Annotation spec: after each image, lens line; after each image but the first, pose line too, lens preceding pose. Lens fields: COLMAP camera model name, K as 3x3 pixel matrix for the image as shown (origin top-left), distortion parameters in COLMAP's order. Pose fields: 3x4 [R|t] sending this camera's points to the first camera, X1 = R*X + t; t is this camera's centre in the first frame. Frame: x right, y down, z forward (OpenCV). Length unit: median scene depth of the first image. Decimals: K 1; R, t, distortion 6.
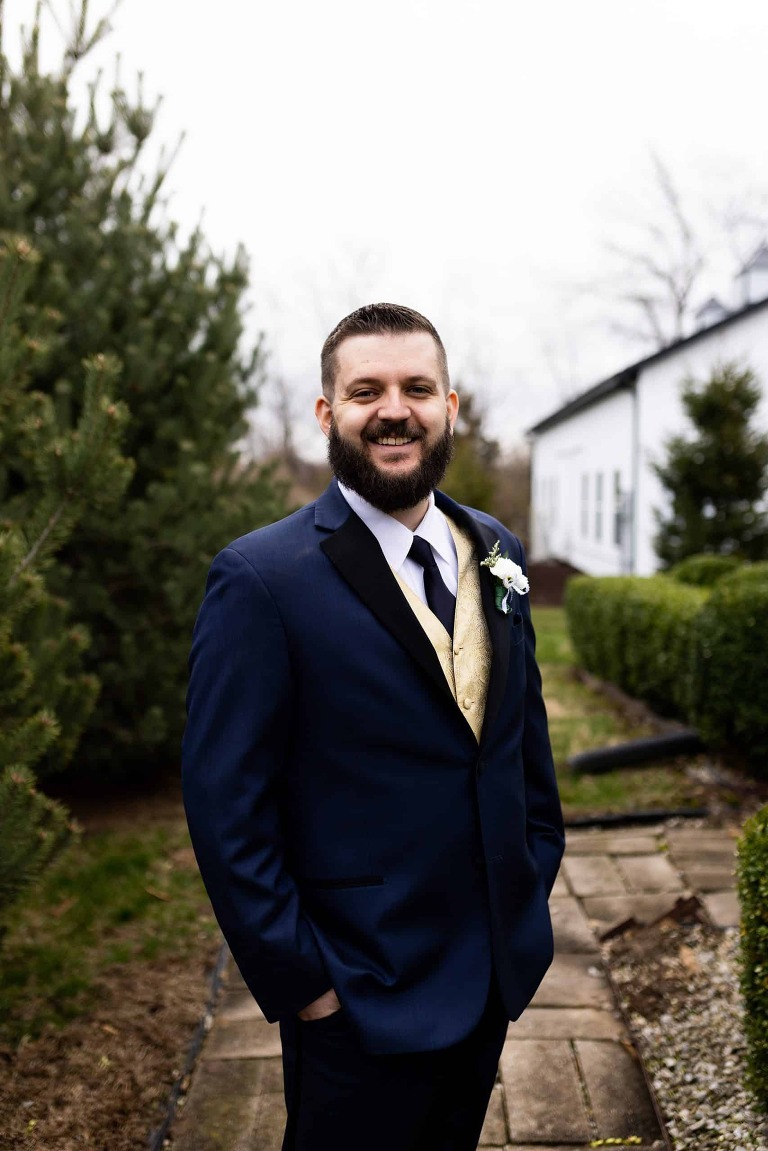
lens RADIAL K [[1103.2, 0, 384.0], [0, 1103.2, 575.5], [0, 0, 1]] dist [-0.013741, 0.020638]
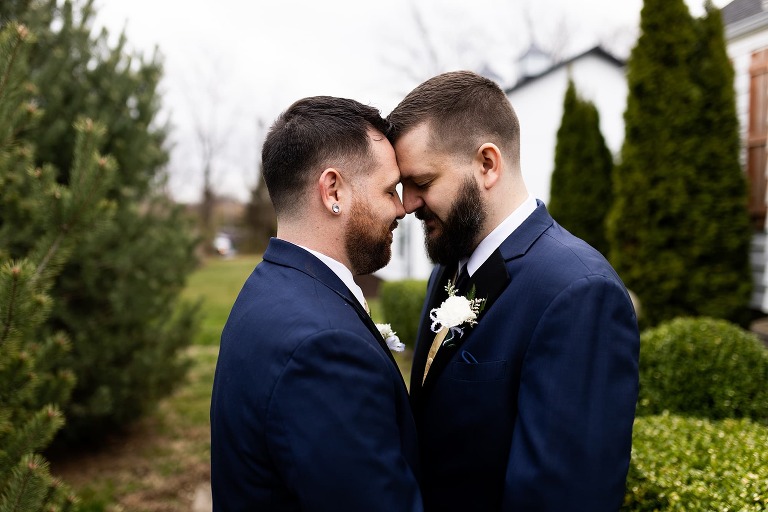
lens RADIAL K [[733.7, 0, 380.8], [0, 733.7, 260.5], [0, 0, 1]] dist [0.000046, 0.009582]
pose [[0.979119, -0.017626, 0.202523, -0.058817], [0.022295, 0.999535, -0.020799, -0.007770], [-0.202062, 0.024880, 0.979057, 0.066067]]
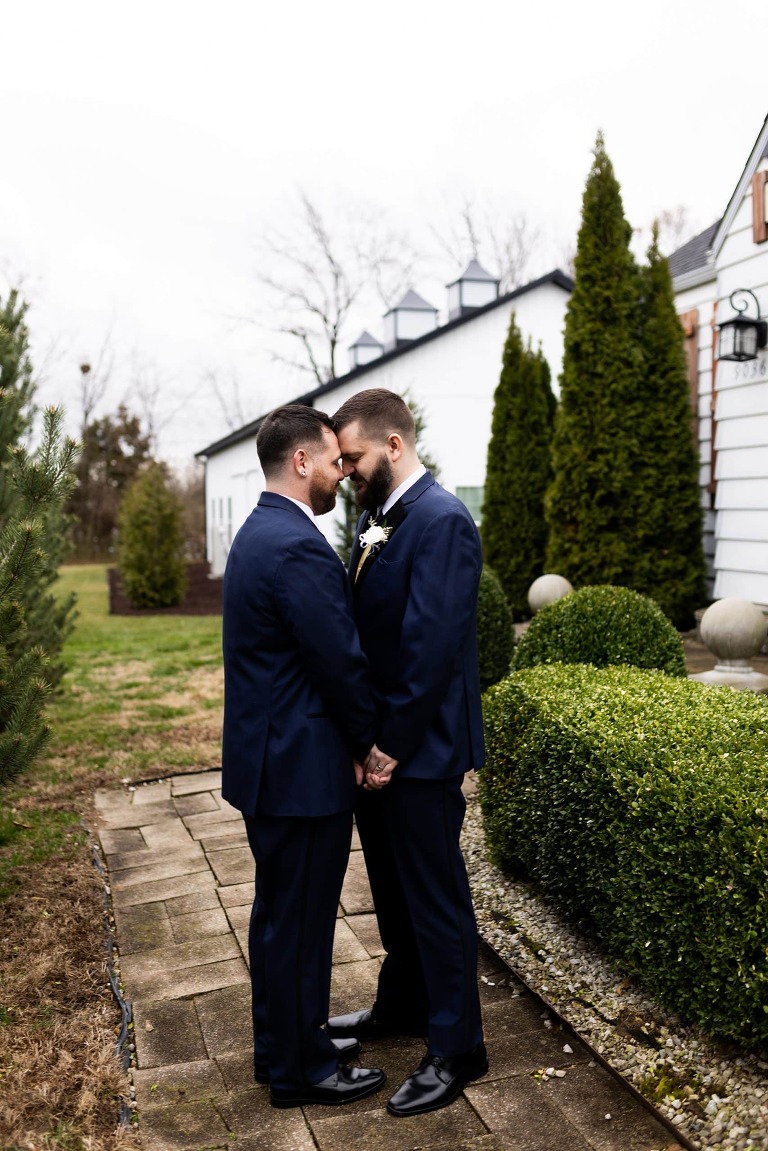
lens RADIAL K [[1132.8, 0, 389.0], [0, 1132.8, 582.3], [0, 0, 1]] dist [-0.005634, 0.024442]
pose [[0.948131, -0.032100, 0.316254, -0.179428], [0.037526, 0.999234, -0.011081, 0.038841], [-0.315656, 0.022374, 0.948610, -0.303615]]
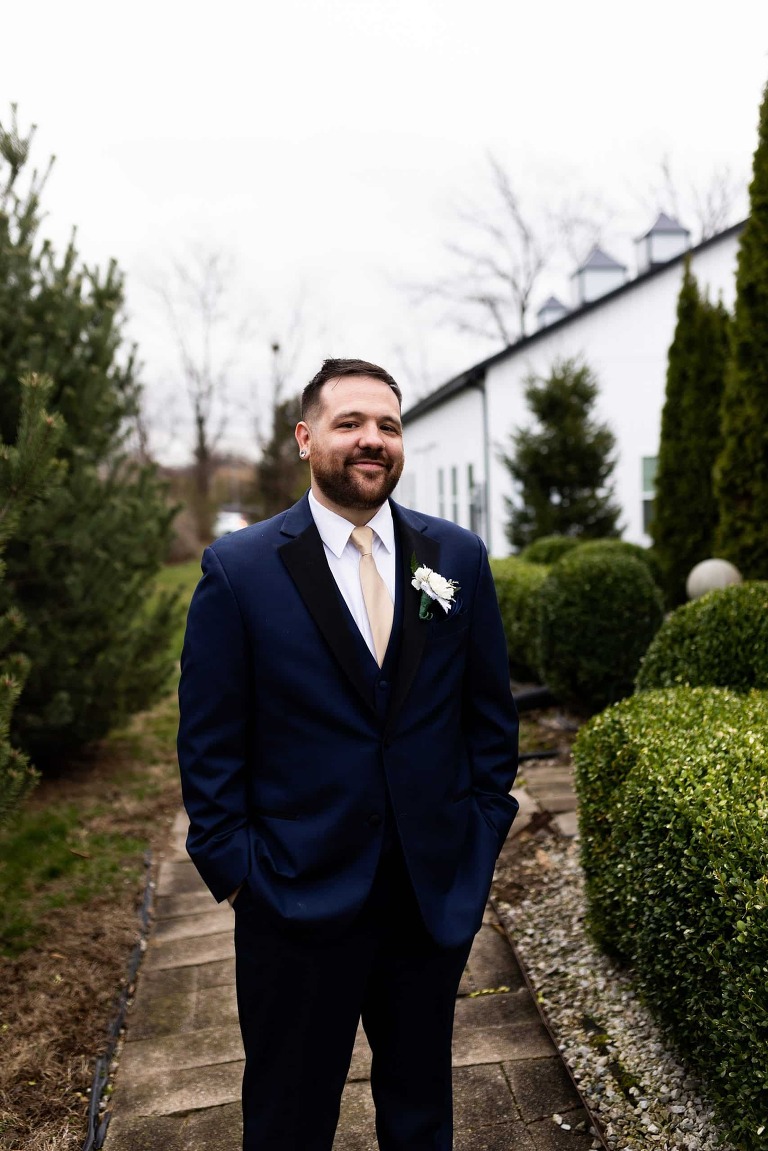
lens RADIAL K [[1114.3, 0, 396.6], [0, 1114.3, 580.8], [0, 0, 1]] dist [-0.001165, 0.012125]
pose [[0.989585, -0.047093, 0.136029, -0.025662], [0.046676, 0.998890, 0.006256, 0.018875], [-0.136173, 0.000158, 0.990685, -0.138743]]
